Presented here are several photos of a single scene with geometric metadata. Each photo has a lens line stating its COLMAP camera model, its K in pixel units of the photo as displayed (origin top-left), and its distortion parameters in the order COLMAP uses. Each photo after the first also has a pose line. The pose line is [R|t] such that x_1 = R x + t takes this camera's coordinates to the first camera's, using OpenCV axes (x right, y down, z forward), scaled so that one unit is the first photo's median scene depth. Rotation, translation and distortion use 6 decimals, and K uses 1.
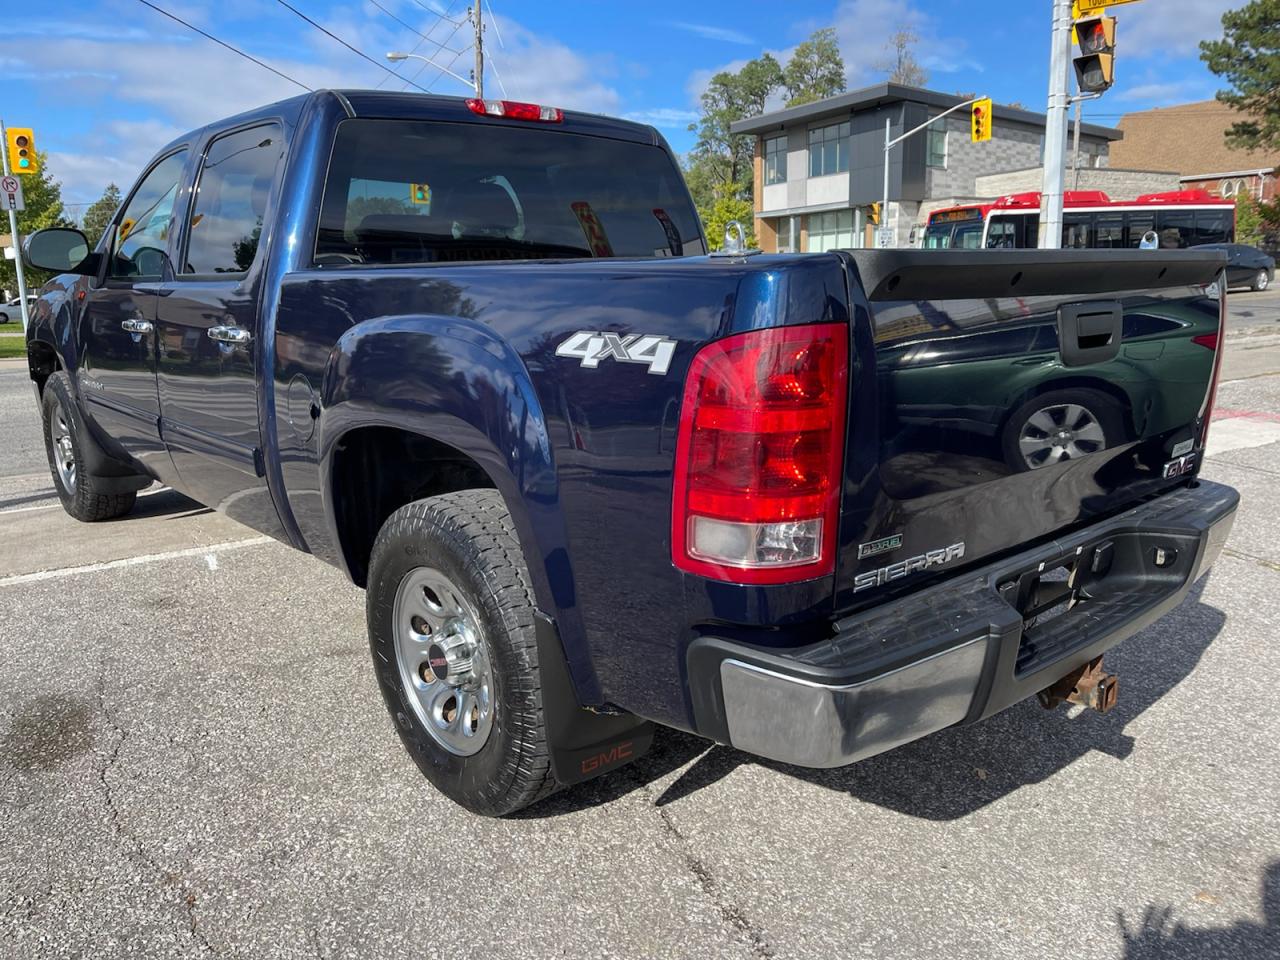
lens RADIAL K [[976.8, 0, 633.9], [0, 976.8, 475.8], [0, 0, 1]] dist [0.112858, -0.135840]
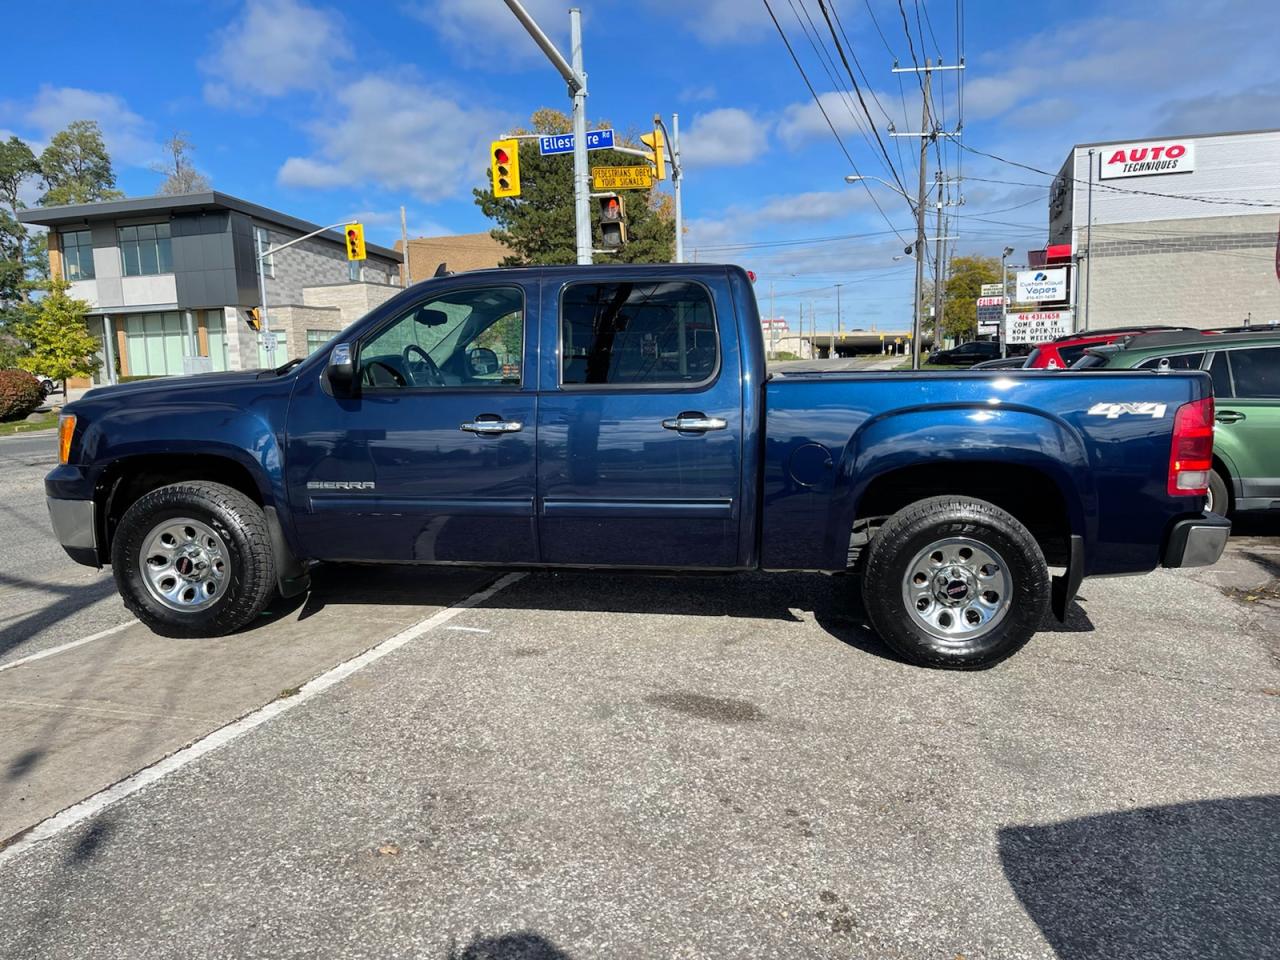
lens RADIAL K [[982.6, 0, 636.0], [0, 982.6, 487.9], [0, 0, 1]] dist [0.071732, -0.085933]
pose [[0.751947, -0.083091, 0.653966, -0.097861], [0.141559, 0.989235, -0.037079, -0.000339], [-0.643845, 0.120456, 0.755615, 0.000529]]
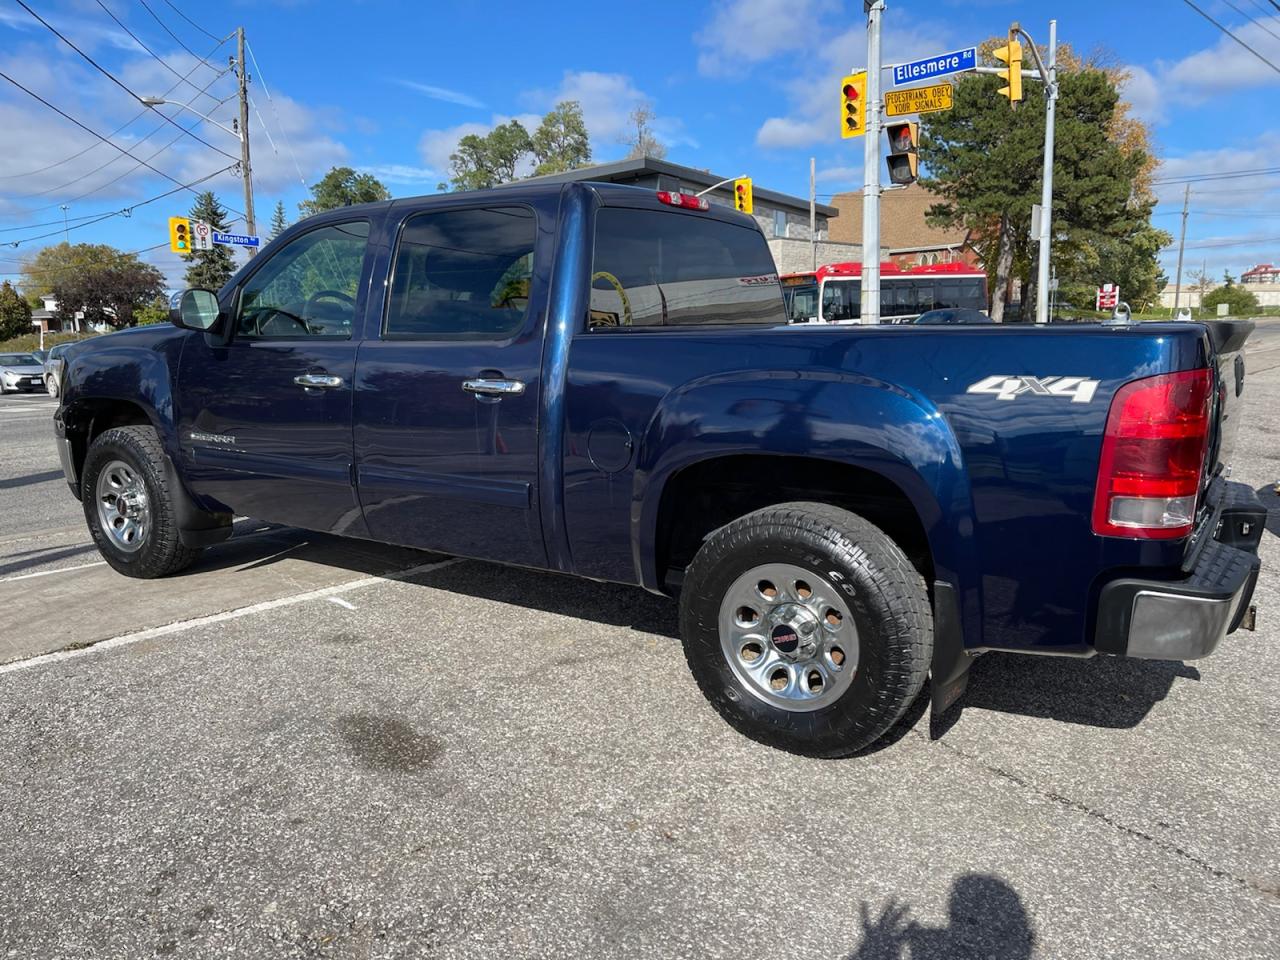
lens RADIAL K [[979.1, 0, 642.3], [0, 979.1, 488.7], [0, 0, 1]] dist [0.088401, -0.121964]
pose [[0.964167, -0.039701, 0.262308, -0.037973], [0.051209, 0.997996, -0.037181, 0.002199], [-0.260307, 0.049281, 0.964268, -0.007975]]
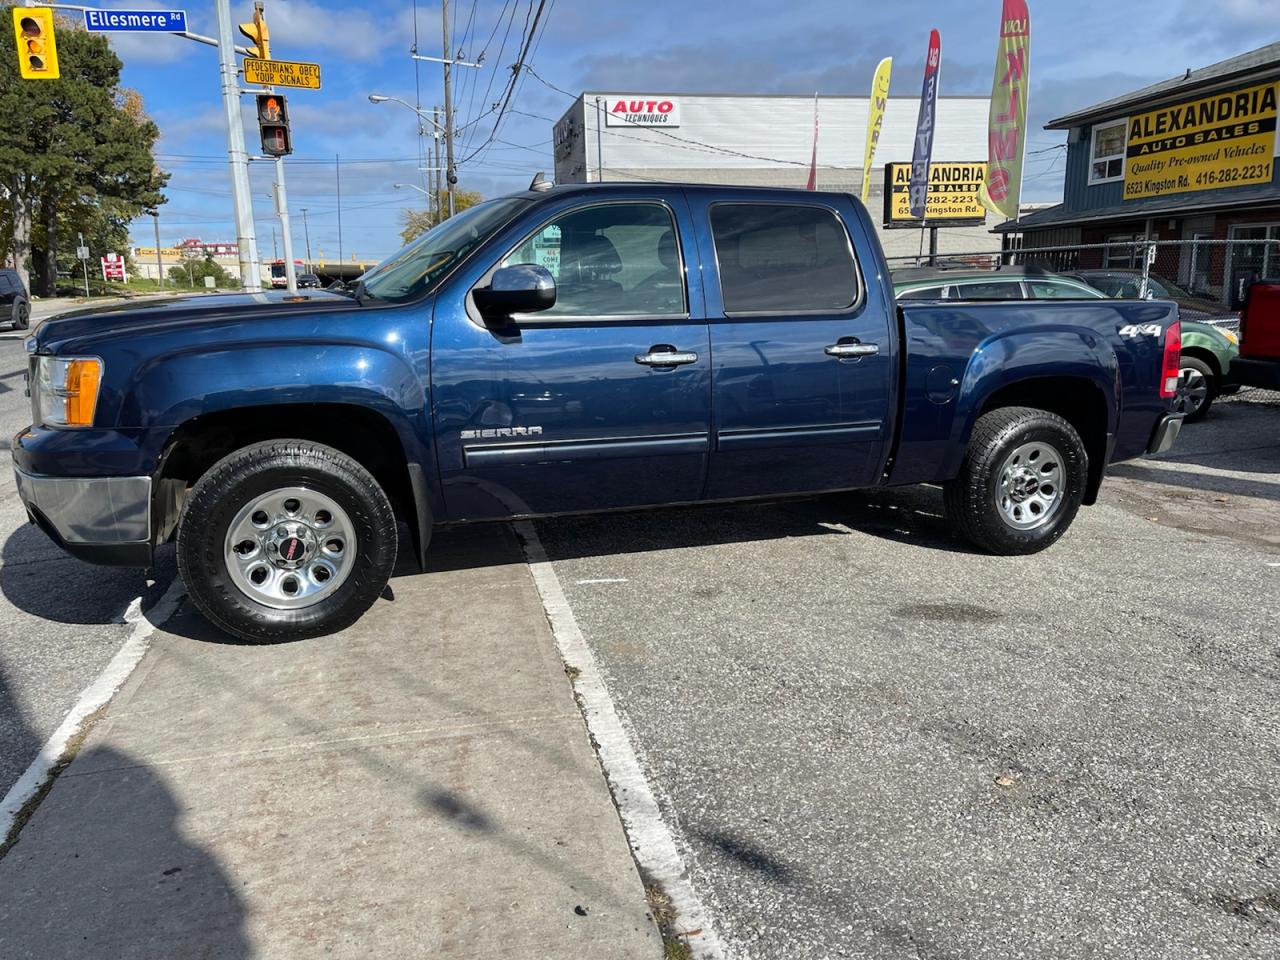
lens RADIAL K [[979.1, 0, 642.3], [0, 979.1, 488.7], [0, 0, 1]] dist [0.088401, -0.121964]
pose [[0.310874, -0.179955, 0.933260, -0.132282], [0.196323, 0.972895, 0.122202, -0.012184], [-0.929954, 0.145231, 0.337777, 0.058235]]
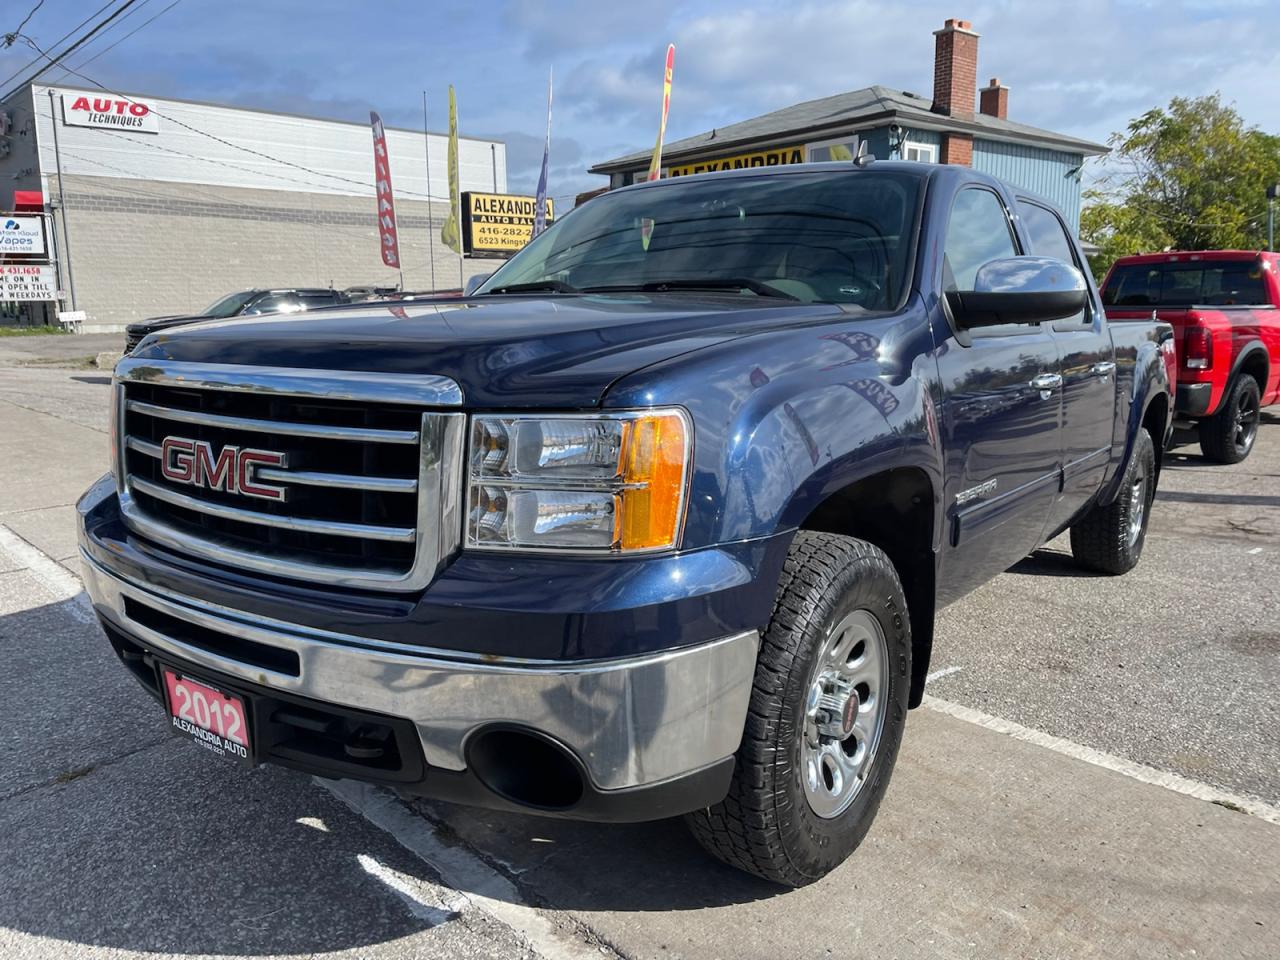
lens RADIAL K [[977.2, 0, 637.0], [0, 977.2, 475.2], [0, 0, 1]] dist [0.085875, -0.123372]
pose [[-0.225846, -0.140956, 0.963911, -0.108521], [0.201145, 0.961407, 0.187718, -0.025720], [-0.953171, 0.236281, -0.188777, 0.130899]]
